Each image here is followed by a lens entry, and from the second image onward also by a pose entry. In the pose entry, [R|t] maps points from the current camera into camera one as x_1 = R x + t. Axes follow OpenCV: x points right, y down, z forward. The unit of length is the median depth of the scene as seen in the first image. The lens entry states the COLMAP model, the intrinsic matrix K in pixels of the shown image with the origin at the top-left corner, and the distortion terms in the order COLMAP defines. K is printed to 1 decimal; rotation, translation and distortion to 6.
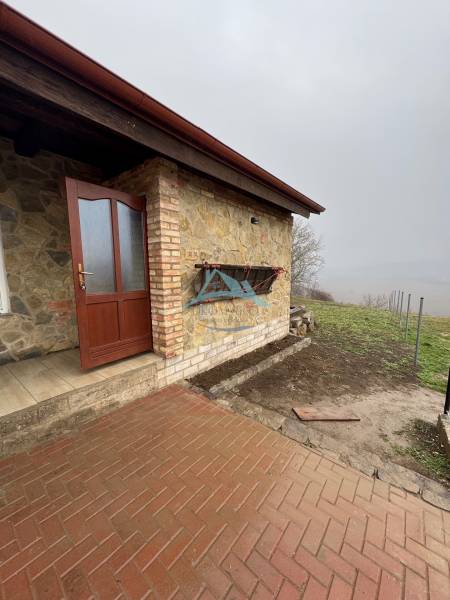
lens RADIAL K [[241.1, 0, 225.0], [0, 241.1, 300.0], [0, 0, 1]] dist [-0.001336, -0.000053]
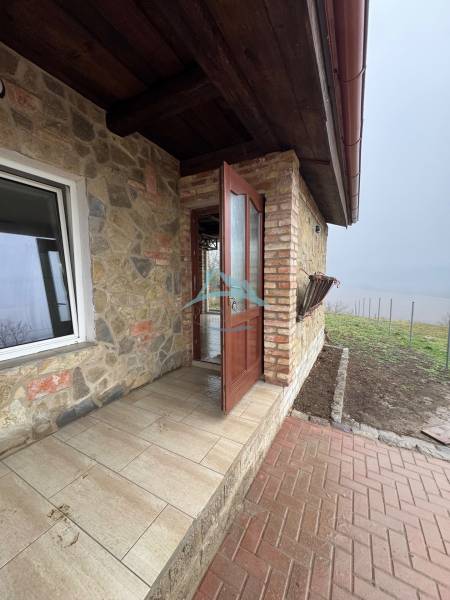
lens RADIAL K [[241.1, 0, 225.0], [0, 241.1, 300.0], [0, 0, 1]] dist [-0.001336, -0.000053]
pose [[0.984560, -0.016642, 0.174257, -0.597968], [0.022872, 0.999167, -0.033804, -0.036933], [-0.173549, 0.037268, 0.984120, 0.198688]]
